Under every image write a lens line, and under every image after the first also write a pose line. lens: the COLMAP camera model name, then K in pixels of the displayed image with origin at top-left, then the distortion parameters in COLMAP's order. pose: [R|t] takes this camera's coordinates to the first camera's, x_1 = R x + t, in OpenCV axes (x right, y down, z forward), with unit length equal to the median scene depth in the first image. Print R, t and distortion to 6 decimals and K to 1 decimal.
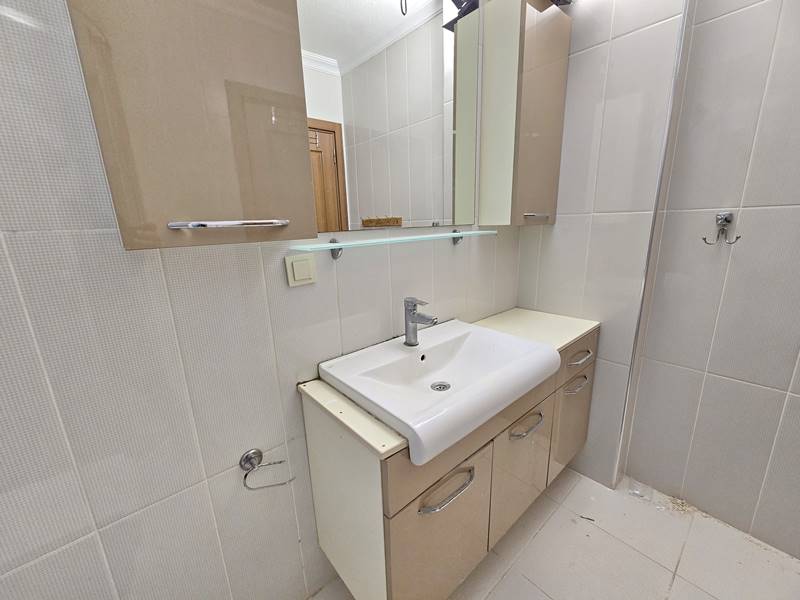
lens RADIAL K [[326.1, 0, 400.6], [0, 326.1, 304.4], [0, 0, 1]] dist [-0.003736, 0.000025]
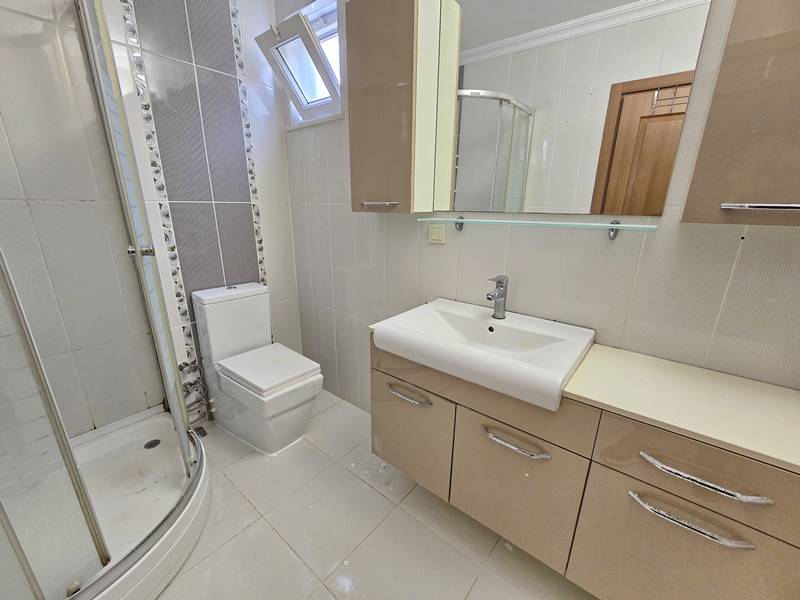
lens RADIAL K [[326.1, 0, 400.6], [0, 326.1, 304.4], [0, 0, 1]] dist [-0.003736, 0.000025]
pose [[0.164351, 0.326331, -0.930858, 1.030822], [-0.251384, 0.926387, 0.280379, -0.150557], [0.953832, 0.187922, 0.234287, 0.414852]]
